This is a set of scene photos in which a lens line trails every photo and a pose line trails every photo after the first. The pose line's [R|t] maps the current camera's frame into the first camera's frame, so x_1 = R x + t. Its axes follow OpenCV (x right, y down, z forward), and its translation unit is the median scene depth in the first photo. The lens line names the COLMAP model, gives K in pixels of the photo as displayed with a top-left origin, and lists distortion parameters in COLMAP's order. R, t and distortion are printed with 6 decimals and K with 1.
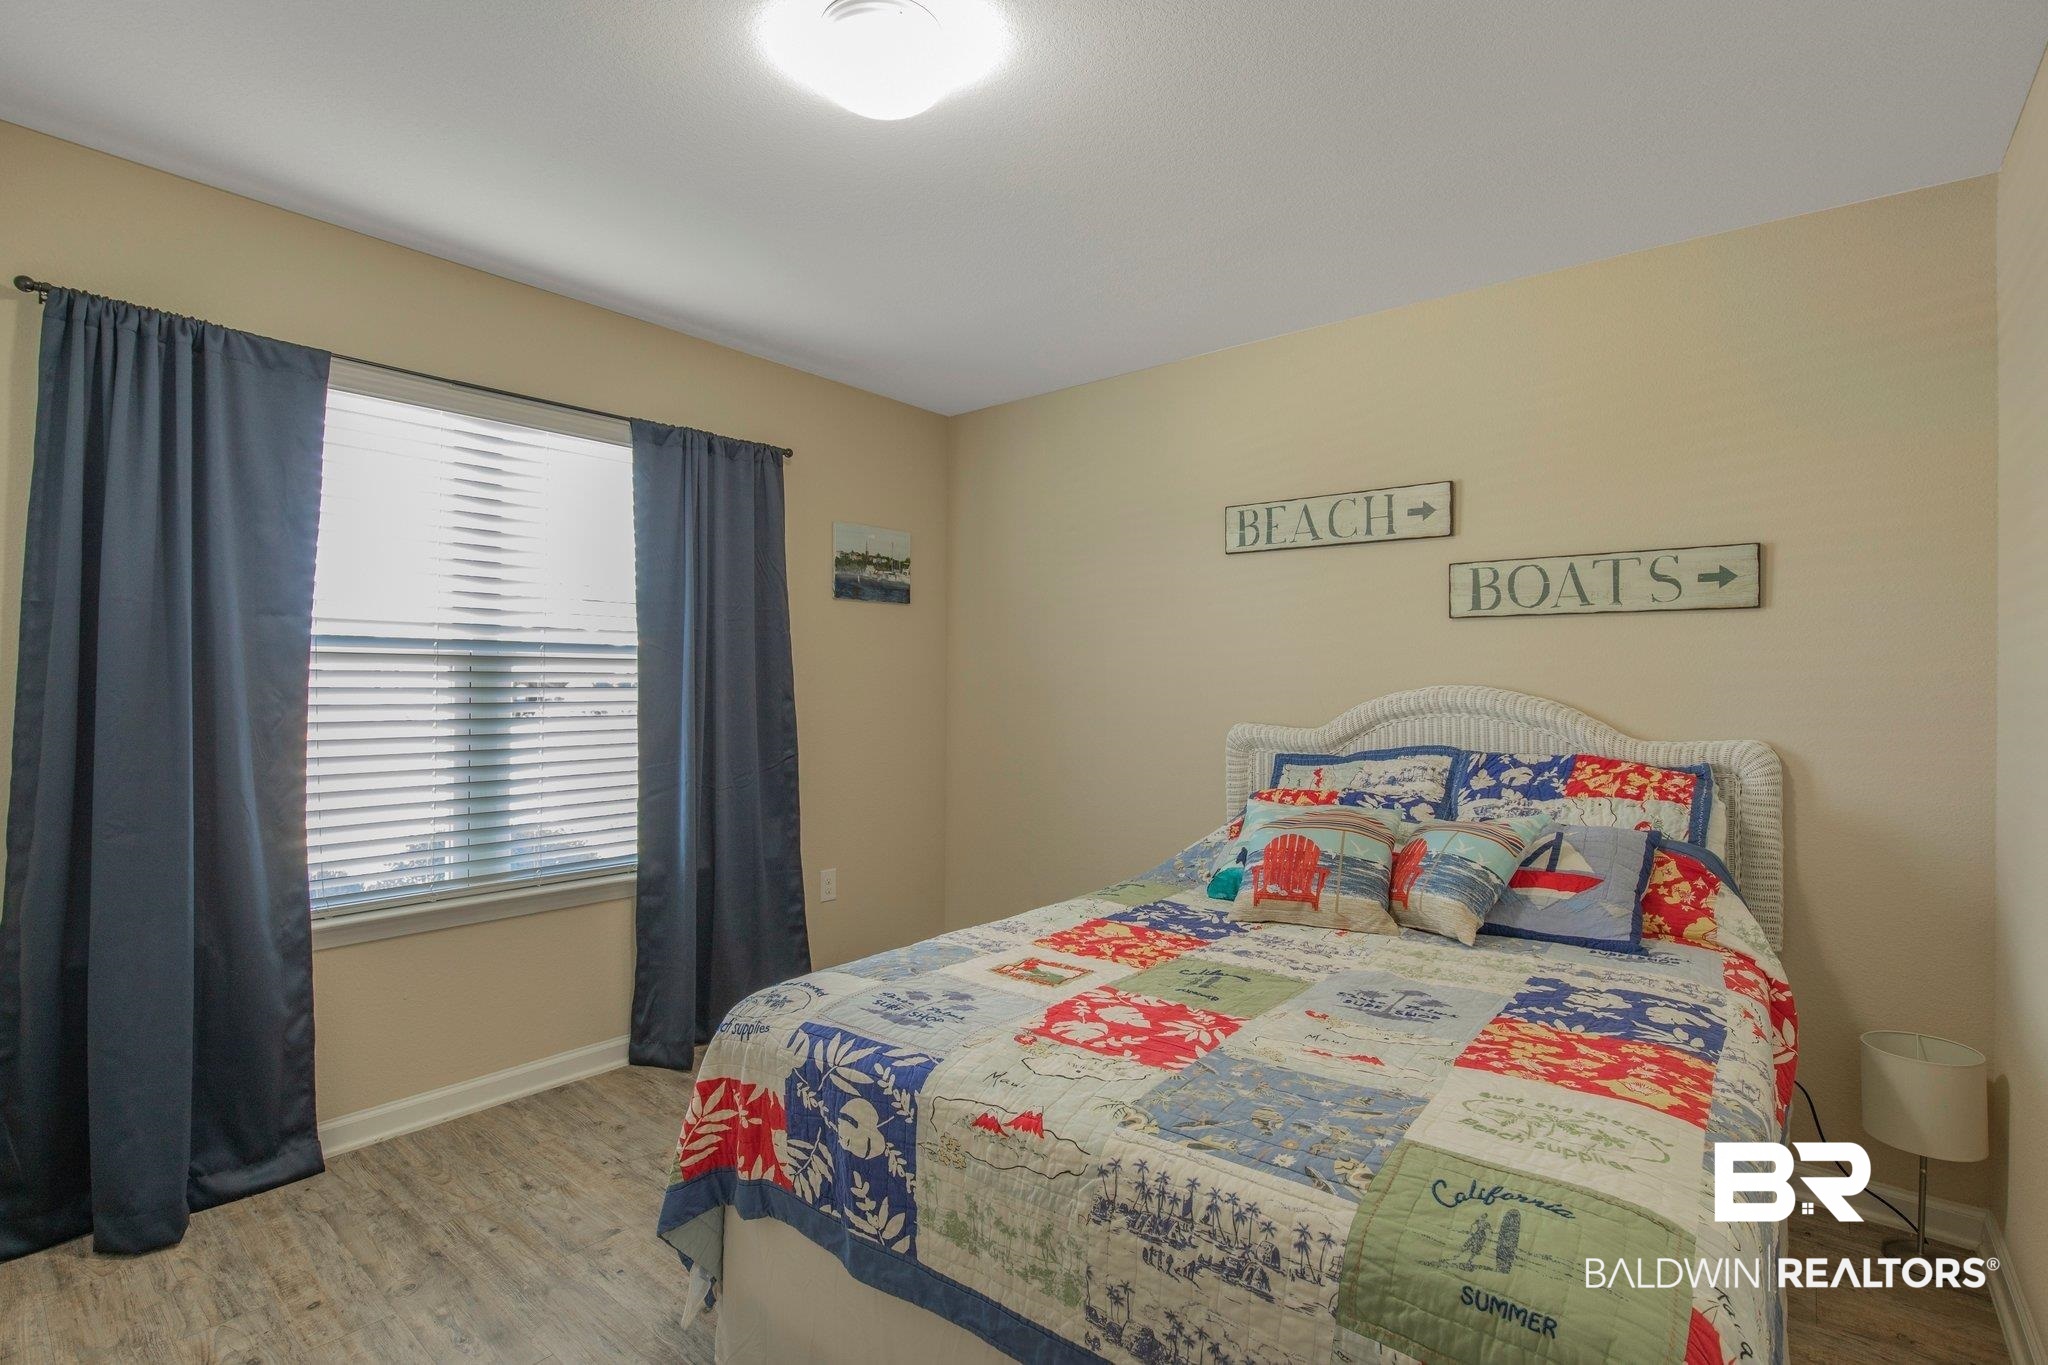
lens RADIAL K [[925.8, 0, 1028.5], [0, 925.8, 685.4], [0, 0, 1]] dist [-0.029627, 0.001333]
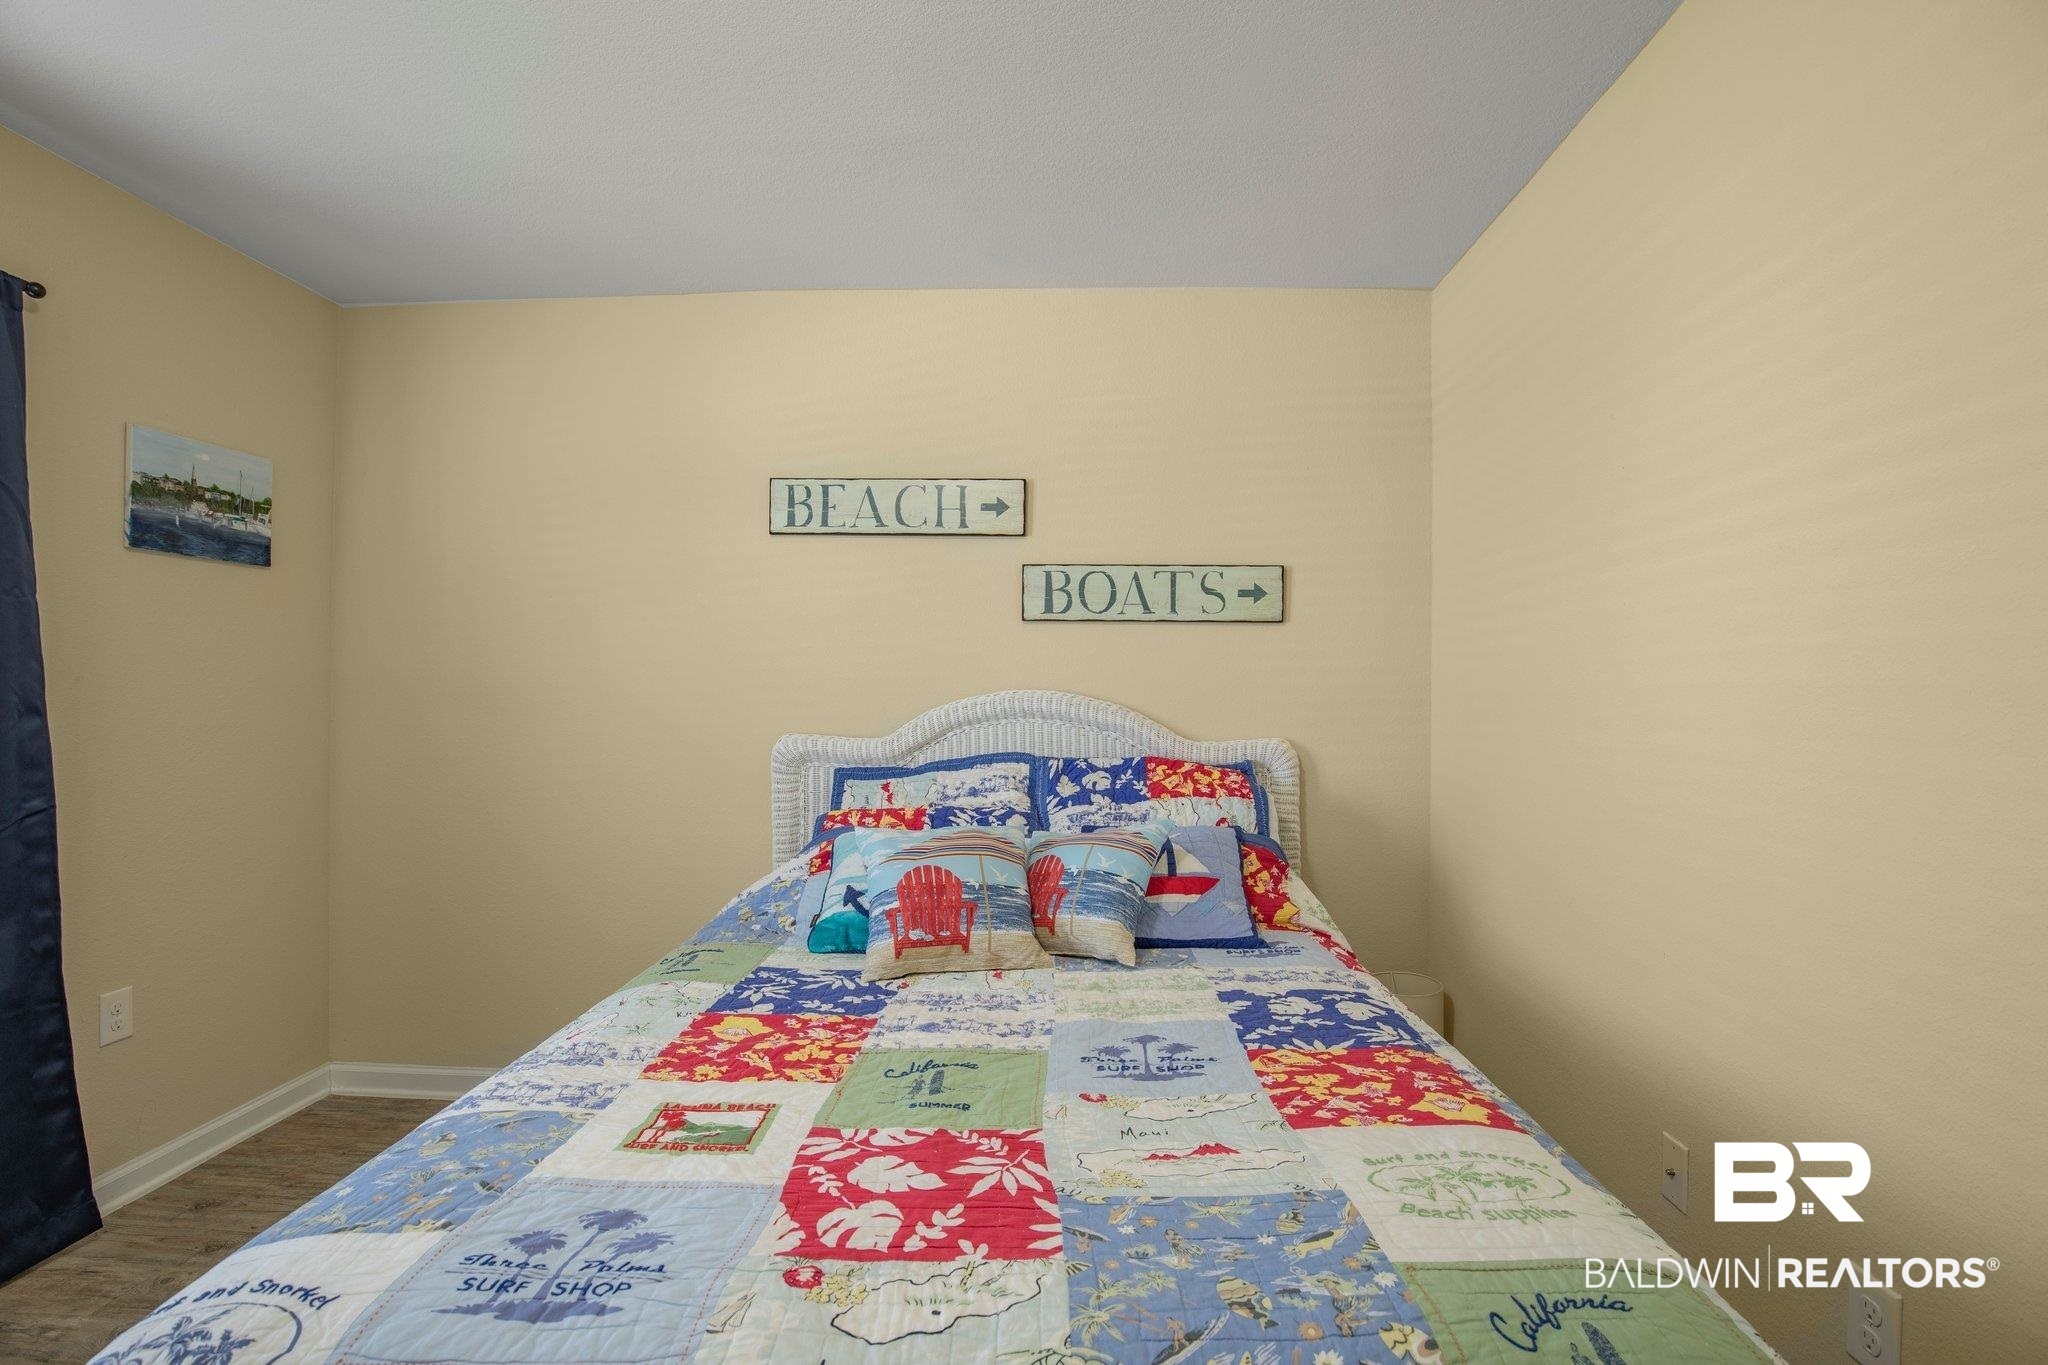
lens RADIAL K [[925.8, 0, 1028.5], [0, 925.8, 685.4], [0, 0, 1]] dist [-0.029627, 0.001333]
pose [[0.797781, 0.002800, 0.602941, -0.164044], [-0.000725, 0.999993, -0.003685, -0.001324], [-0.602947, 0.002502, 0.797777, 0.286196]]
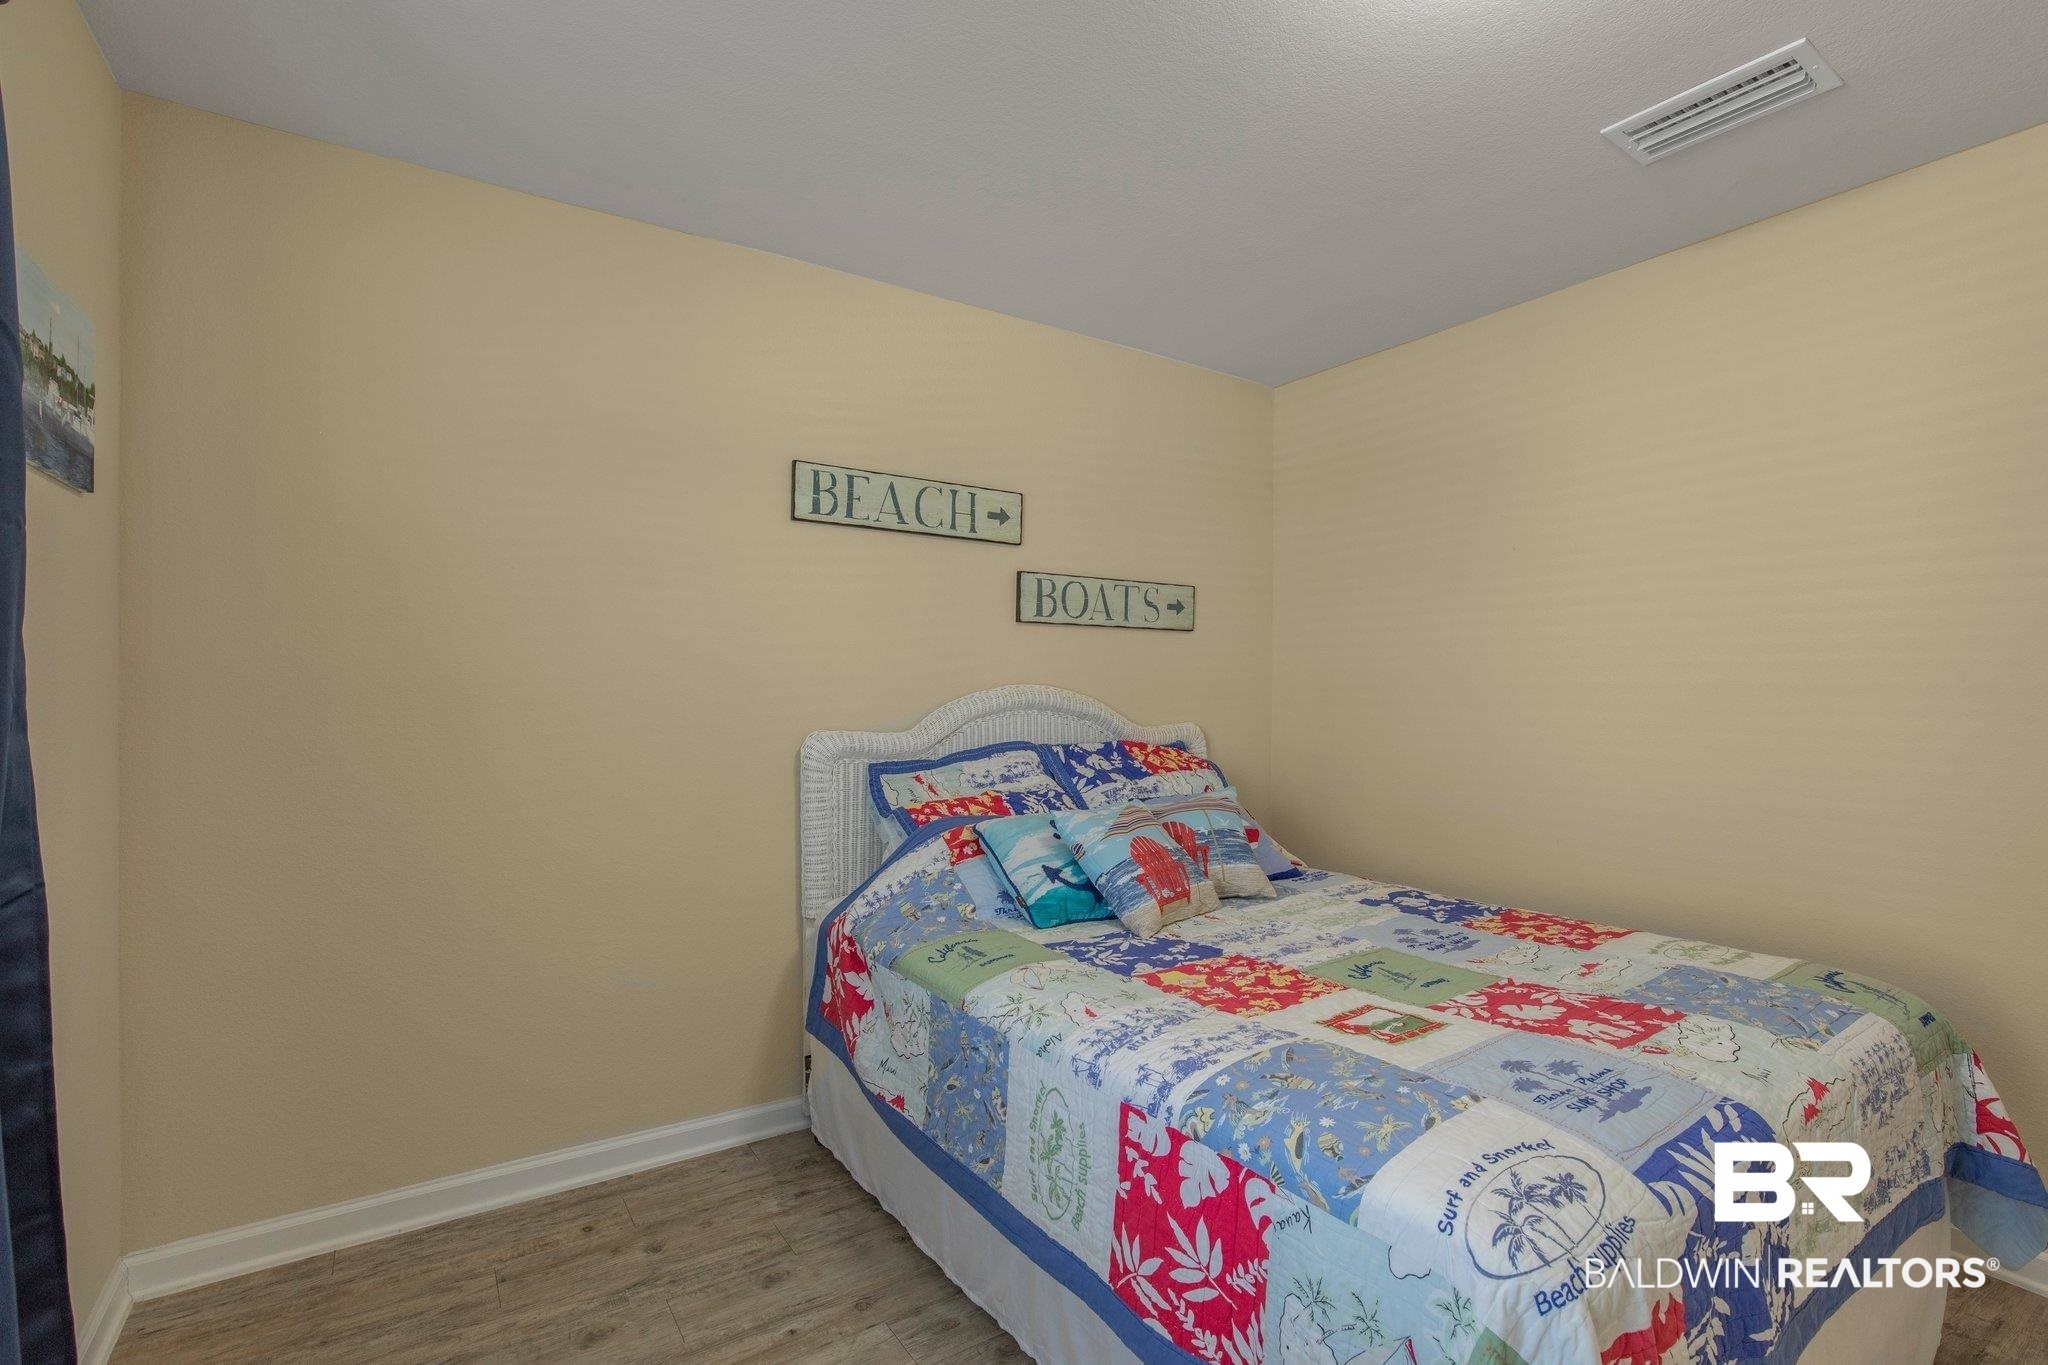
lens RADIAL K [[938.2, 0, 994.9], [0, 938.2, 686.2], [0, 0, 1]] dist [-0.007270, 0.001581]
pose [[0.309884, -0.004907, 0.950762, -0.774250], [-0.003199, 0.999976, 0.006204, -0.006111], [-0.950769, -0.004964, 0.309860, 0.902519]]
